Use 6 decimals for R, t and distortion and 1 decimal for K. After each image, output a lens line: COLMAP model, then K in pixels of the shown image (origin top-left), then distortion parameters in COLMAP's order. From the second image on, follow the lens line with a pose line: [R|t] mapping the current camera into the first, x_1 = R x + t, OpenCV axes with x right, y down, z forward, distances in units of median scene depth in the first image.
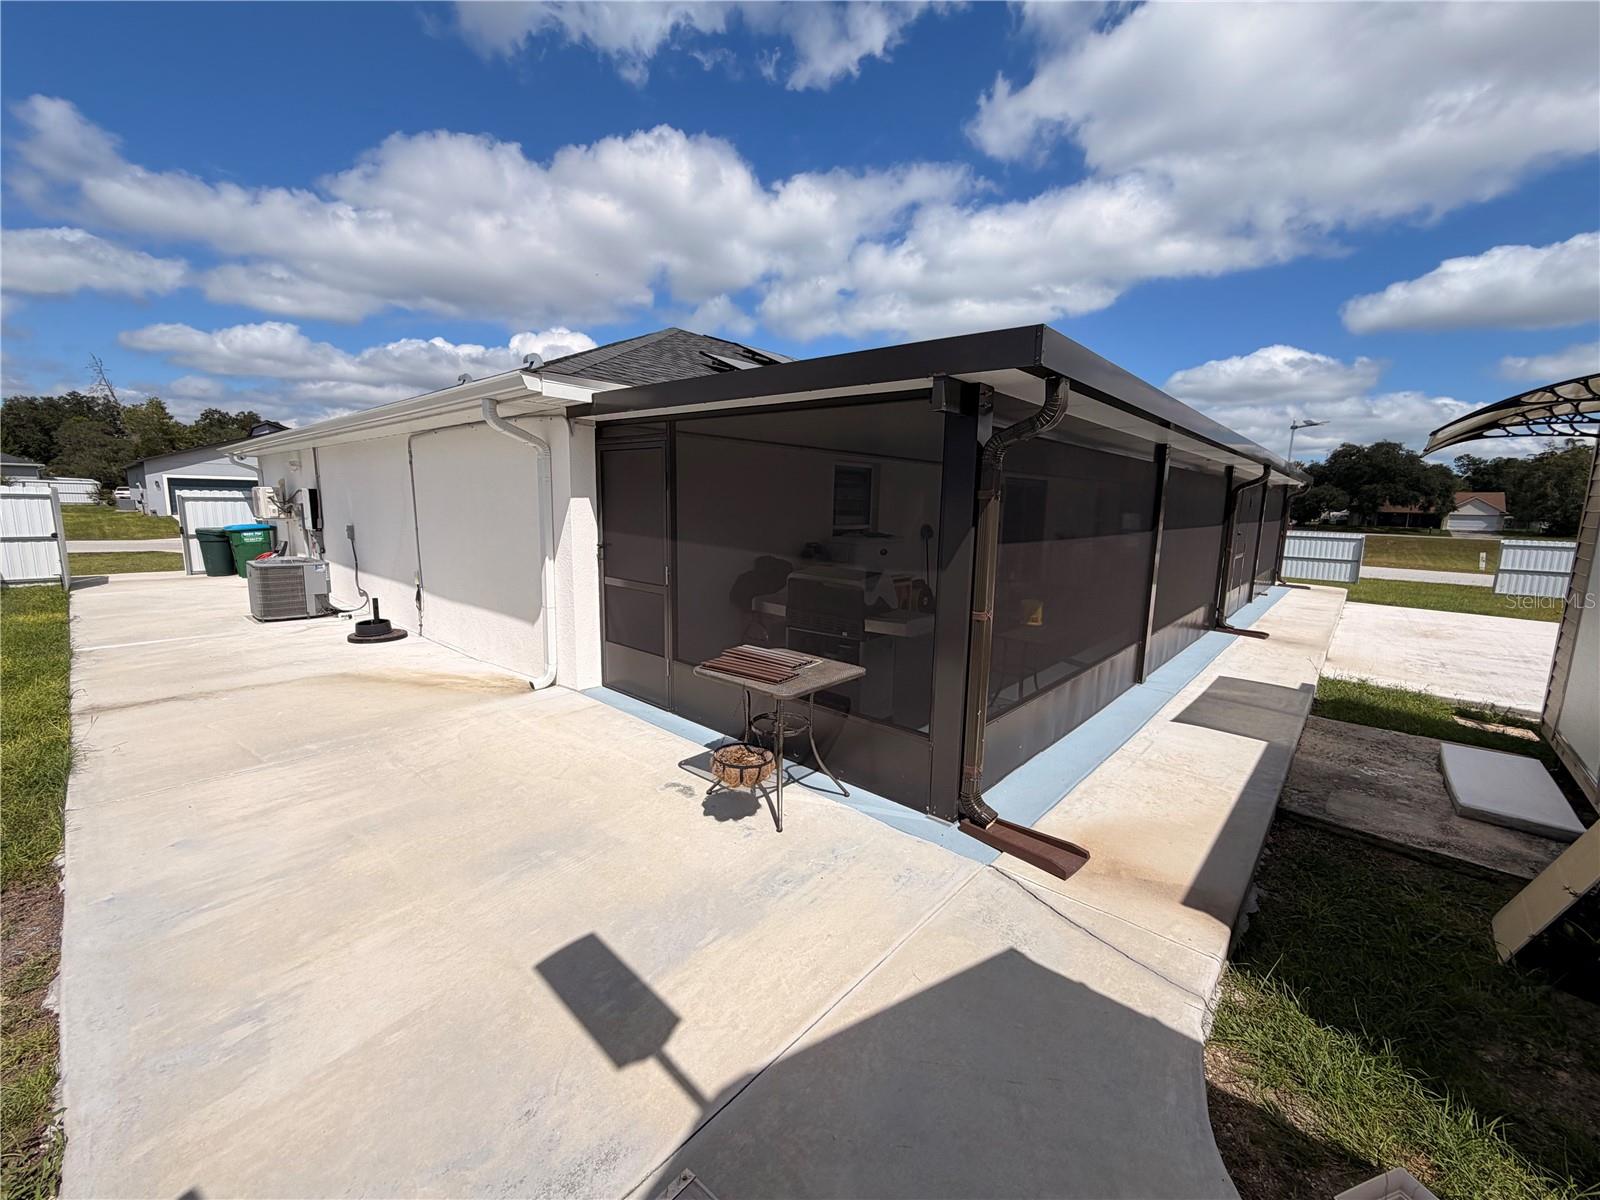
lens RADIAL K [[652.9, 0, 806.1], [0, 652.9, 606.7], [0, 0, 1]] dist [-0.004750, -0.000047]
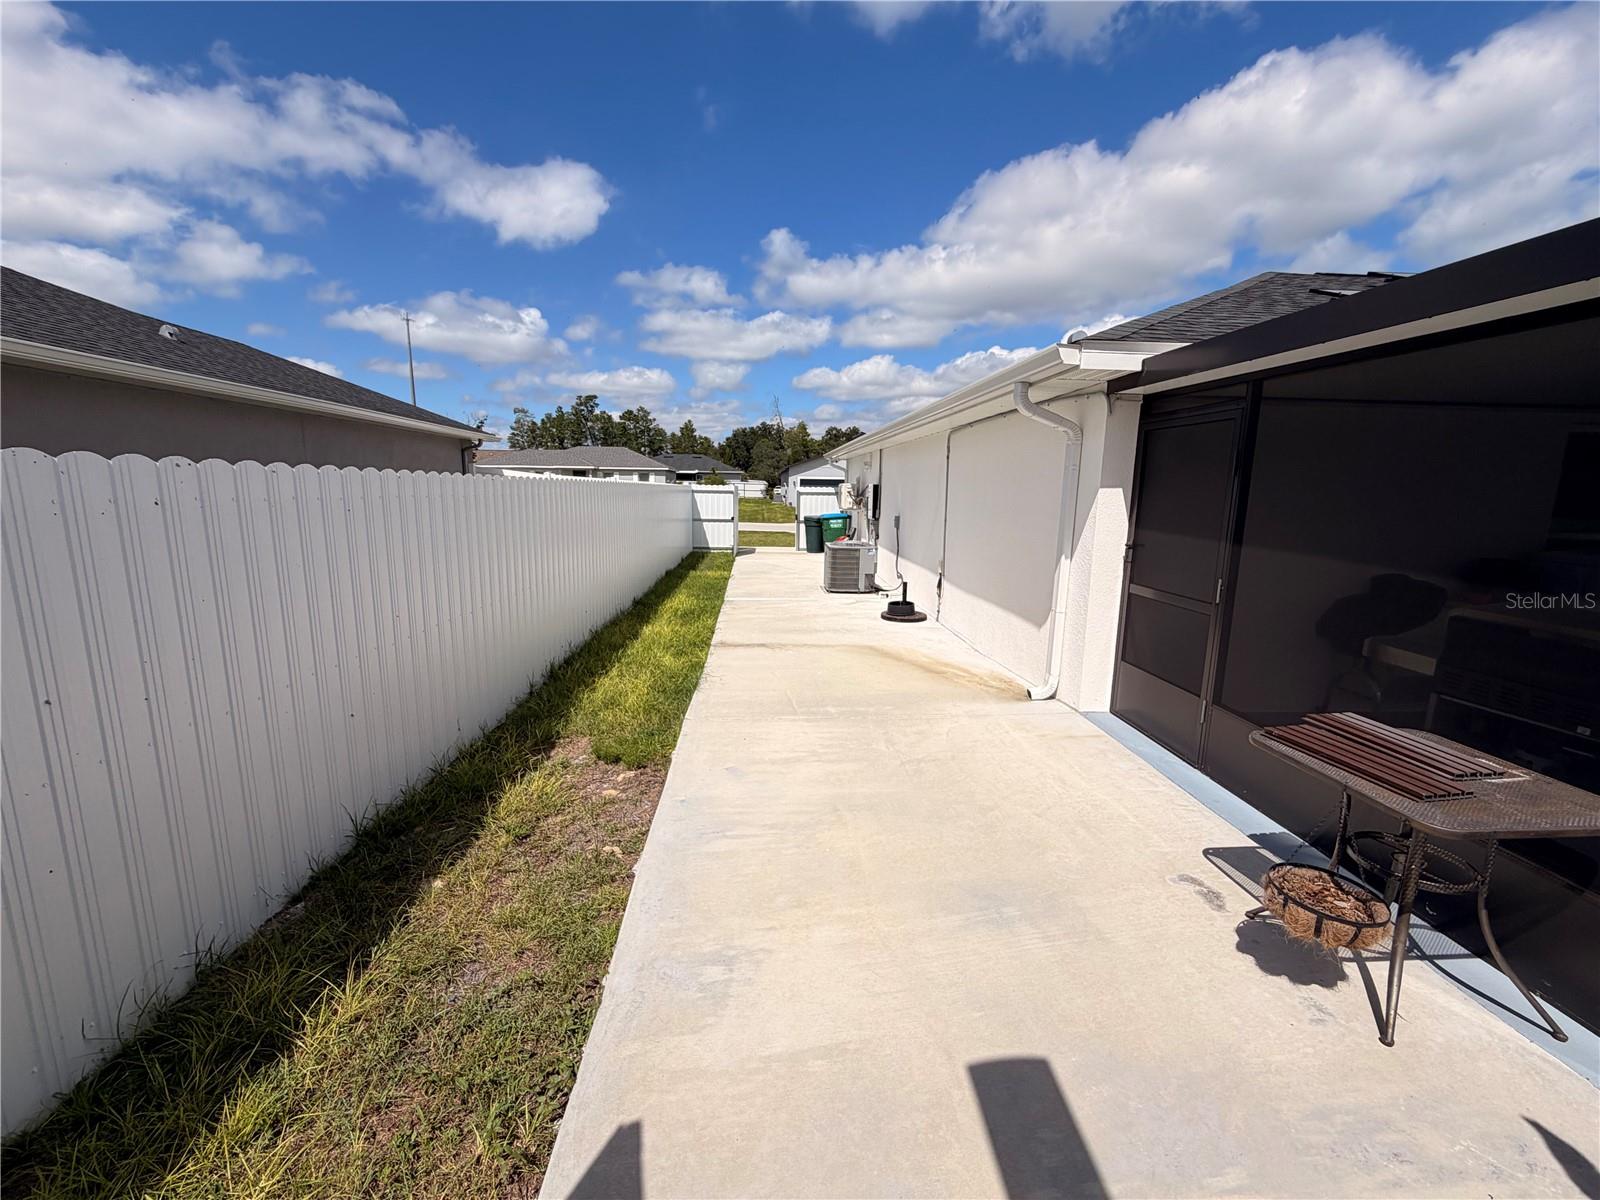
lens RADIAL K [[642.6, 0, 793.5], [0, 642.6, 596.9], [0, 0, 1]] dist [-0.003439, 0.000458]
pose [[0.704327, 0.108035, -0.701606, -0.034861], [-0.111657, 0.992909, 0.040801, -0.014153], [0.701039, 0.049602, 0.711396, 0.117546]]
